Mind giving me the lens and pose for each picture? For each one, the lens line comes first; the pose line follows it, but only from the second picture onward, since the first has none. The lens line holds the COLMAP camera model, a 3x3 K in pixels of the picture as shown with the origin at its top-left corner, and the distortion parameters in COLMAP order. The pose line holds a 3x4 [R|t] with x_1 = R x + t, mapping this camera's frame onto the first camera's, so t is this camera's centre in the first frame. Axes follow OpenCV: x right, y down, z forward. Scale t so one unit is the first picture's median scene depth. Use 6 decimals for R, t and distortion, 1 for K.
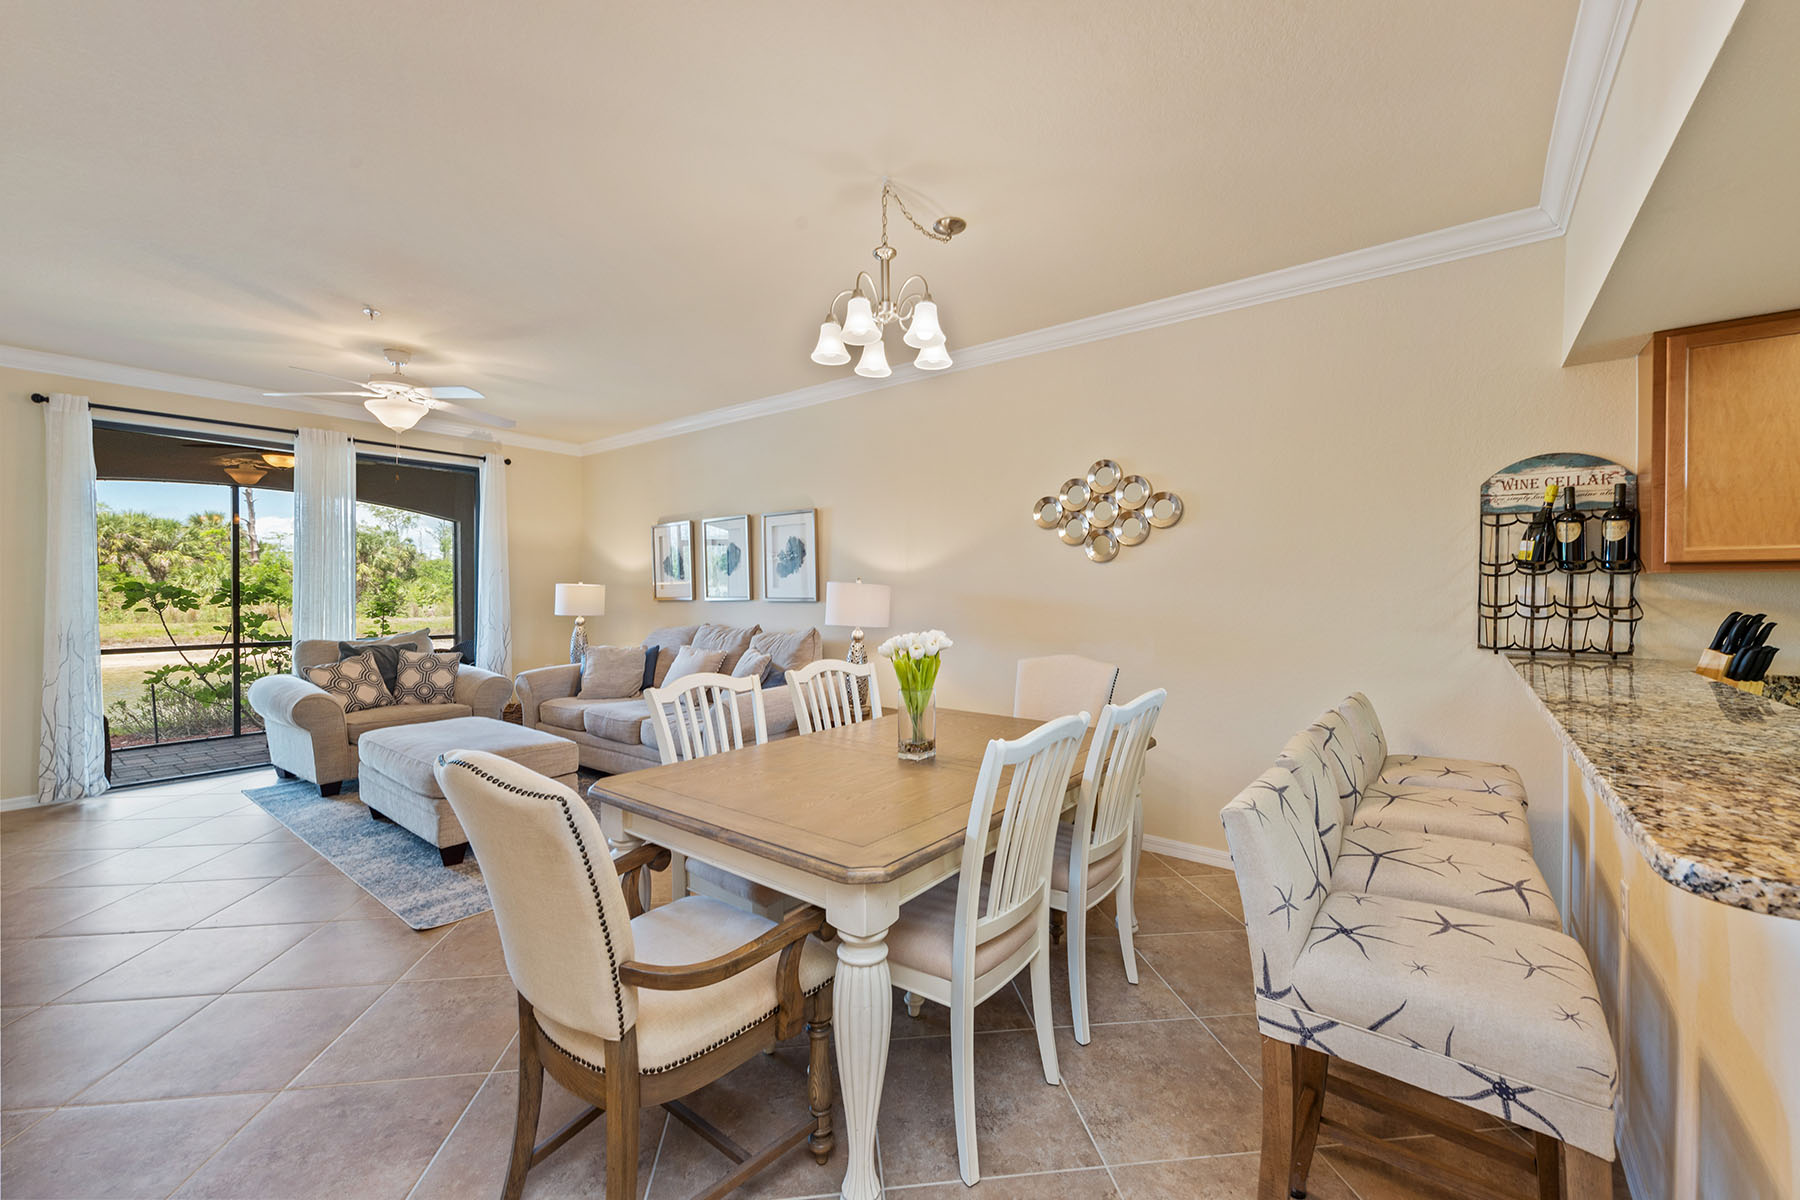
lens RADIAL K [[707.2, 0, 907.8], [0, 707.2, 593.9], [0, 0, 1]] dist [0.007931, -0.000217]
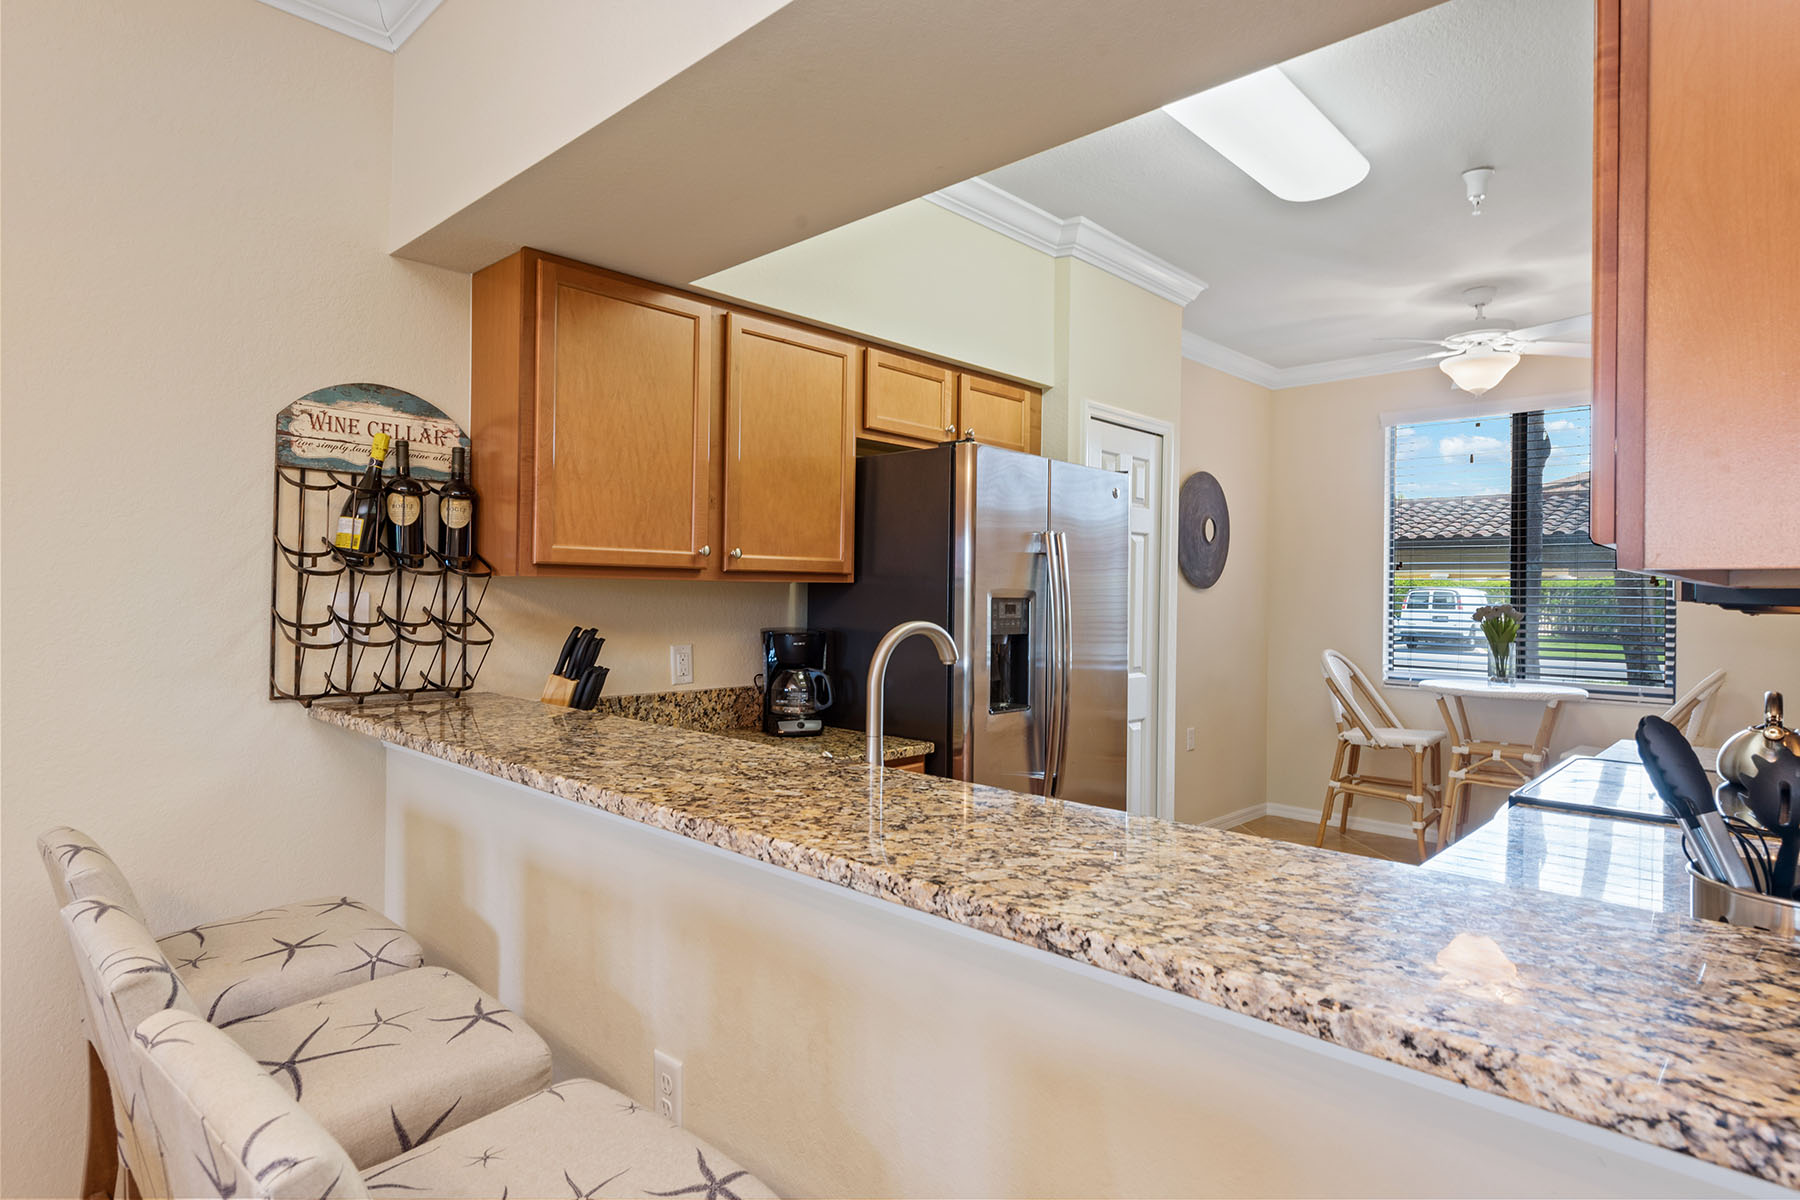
lens RADIAL K [[977.5, 0, 914.7], [0, 977.5, 592.9], [0, 0, 1]] dist [0.014781, -0.001362]
pose [[0.093275, 0.001813, 0.995639, 0.048542], [-0.006117, 0.999981, -0.001248, -0.007934], [-0.995622, -0.005974, 0.093284, 0.285778]]
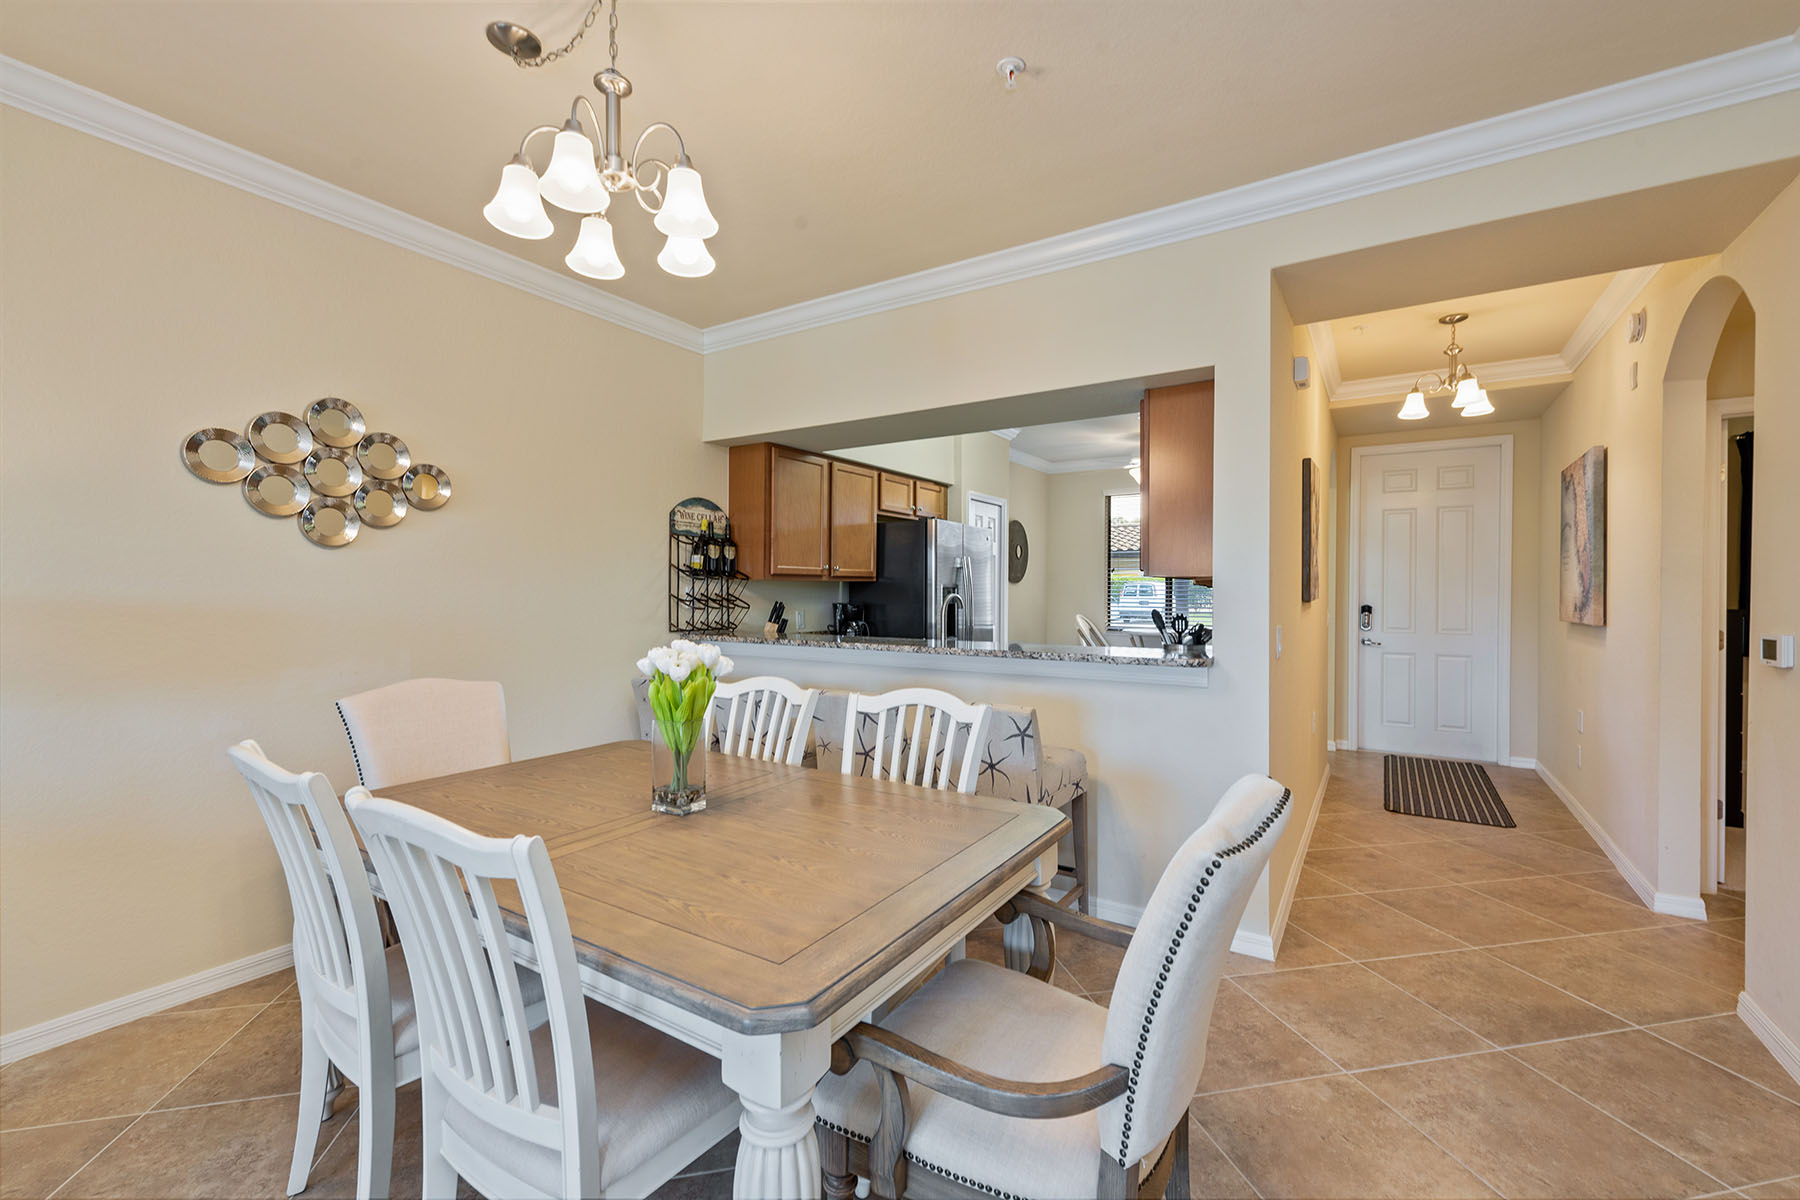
lens RADIAL K [[735.5, 0, 901.6], [0, 735.5, 610.1], [0, 0, 1]] dist [0.011427, -0.000706]
pose [[-0.078913, -0.028147, 0.996484, -0.438572], [0.004219, 0.999583, 0.028569, -0.002680], [-0.996873, 0.006458, -0.078761, 0.458336]]
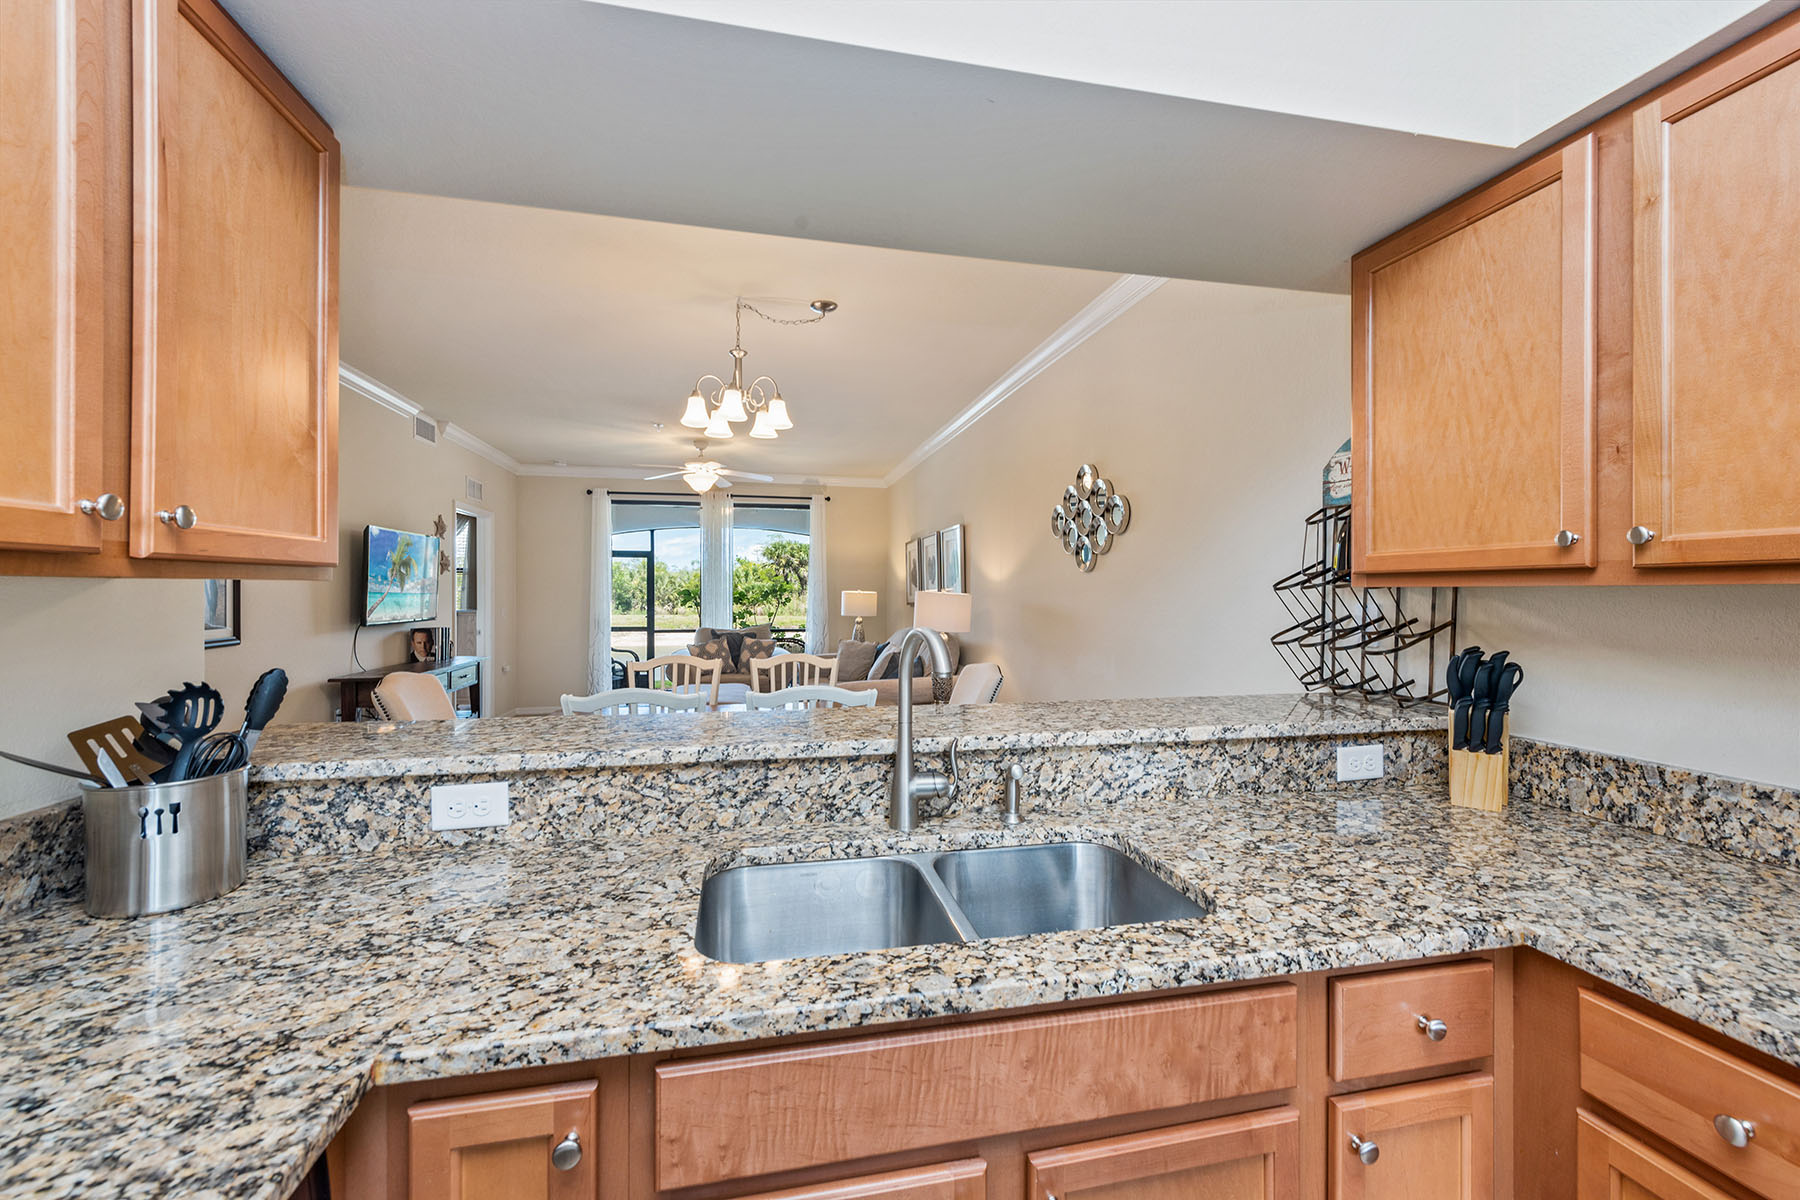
lens RADIAL K [[735.5, 0, 910.4], [0, 735.5, 597.2], [0, 0, 1]] dist [0.011427, -0.000706]
pose [[0.766017, 0.007011, -0.642782, 0.667675], [-0.007757, 0.999969, 0.001663, -0.009670], [0.642774, 0.003712, 0.766047, 0.076643]]
